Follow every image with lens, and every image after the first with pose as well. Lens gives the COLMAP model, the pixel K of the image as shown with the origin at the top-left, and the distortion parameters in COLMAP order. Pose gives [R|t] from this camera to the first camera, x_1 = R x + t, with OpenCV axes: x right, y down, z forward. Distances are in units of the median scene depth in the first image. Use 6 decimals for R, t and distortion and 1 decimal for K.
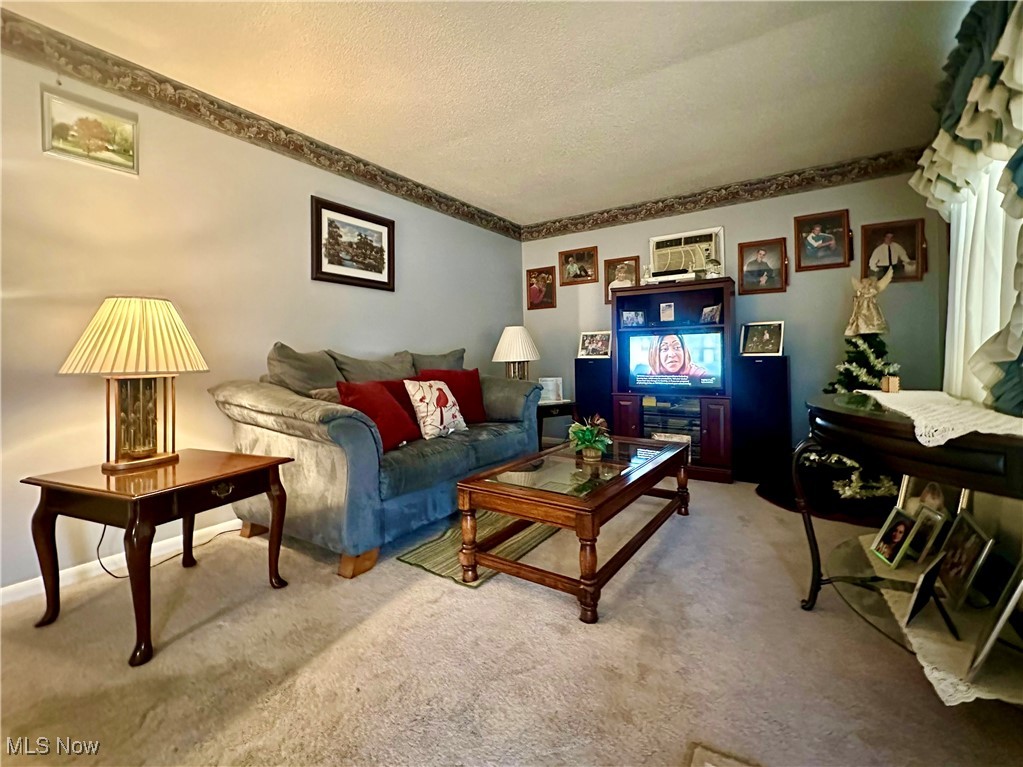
lens RADIAL K [[450.0, 0, 546.5], [0, 450.0, 353.3], [0, 0, 1]] dist [-0.000163, 0.000935]
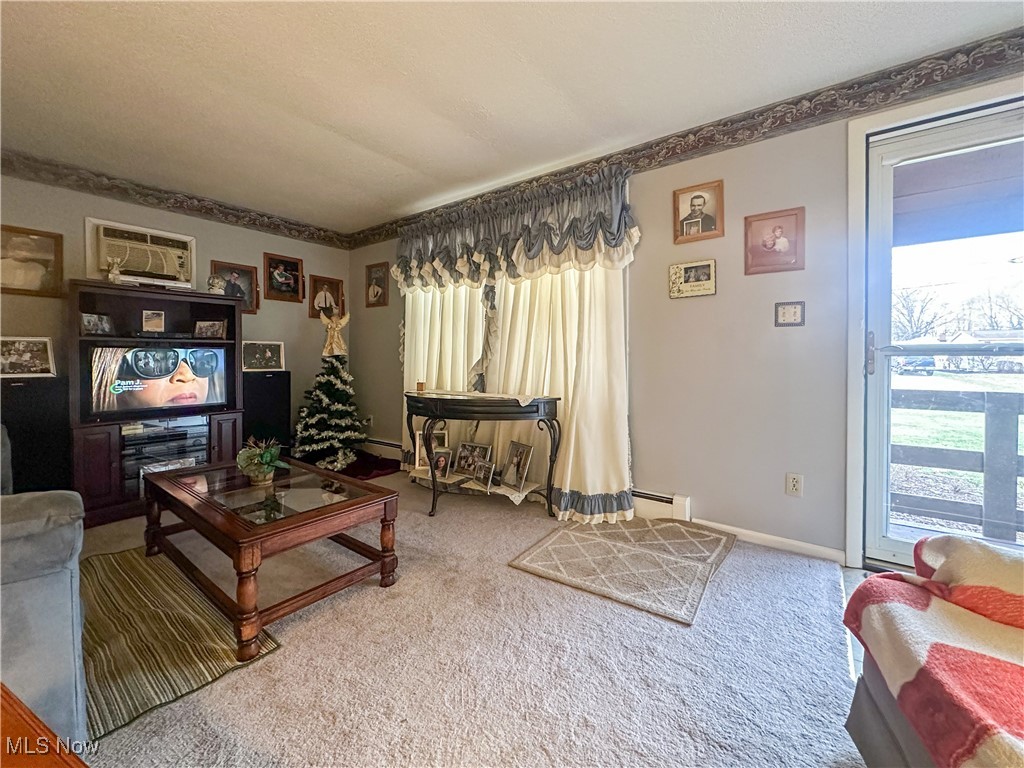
lens RADIAL K [[413.5, 0, 524.8], [0, 413.5, 357.7], [0, 0, 1]] dist [0.014609, -0.001154]
pose [[0.077623, 0.016775, 0.996842, -0.702539], [-0.004337, 0.999855, -0.016488, -0.018512], [-0.996973, -0.003043, 0.077684, 0.351392]]
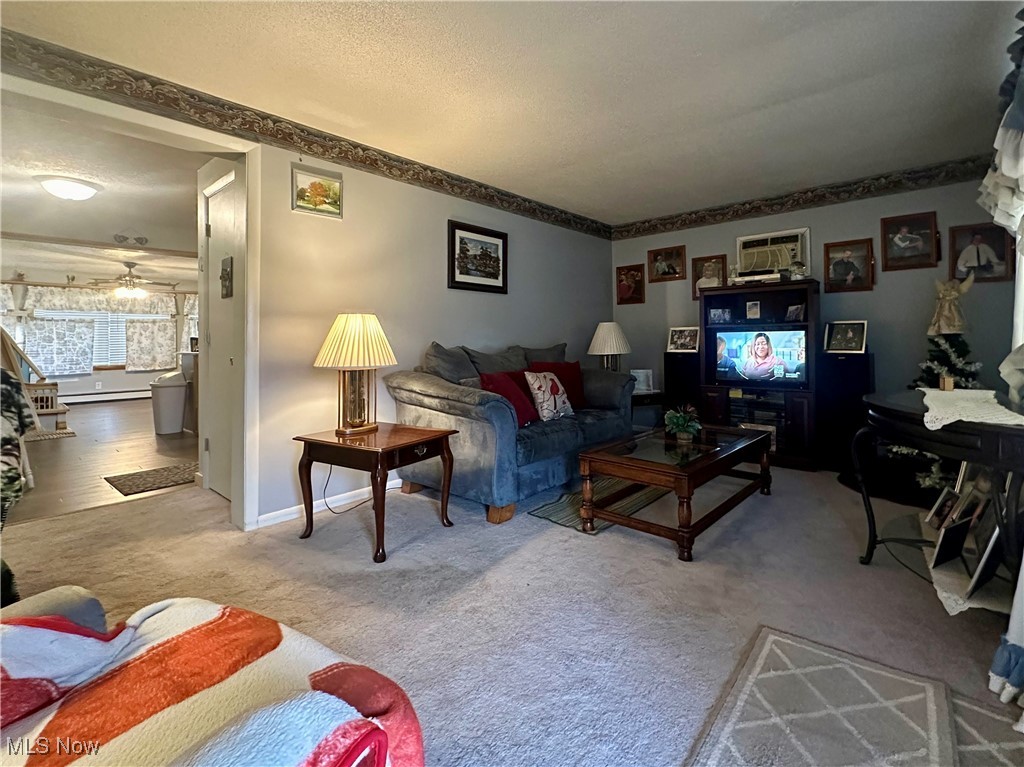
lens RADIAL K [[487.0, 0, 554.3], [0, 487.0, 330.8], [0, 0, 1]] dist [-0.006024, 0.001247]
pose [[0.990608, 0.004074, -0.136673, -0.061926], [-0.005832, 0.999905, -0.012470, -0.037601], [0.136609, 0.013150, 0.990538, -0.312189]]
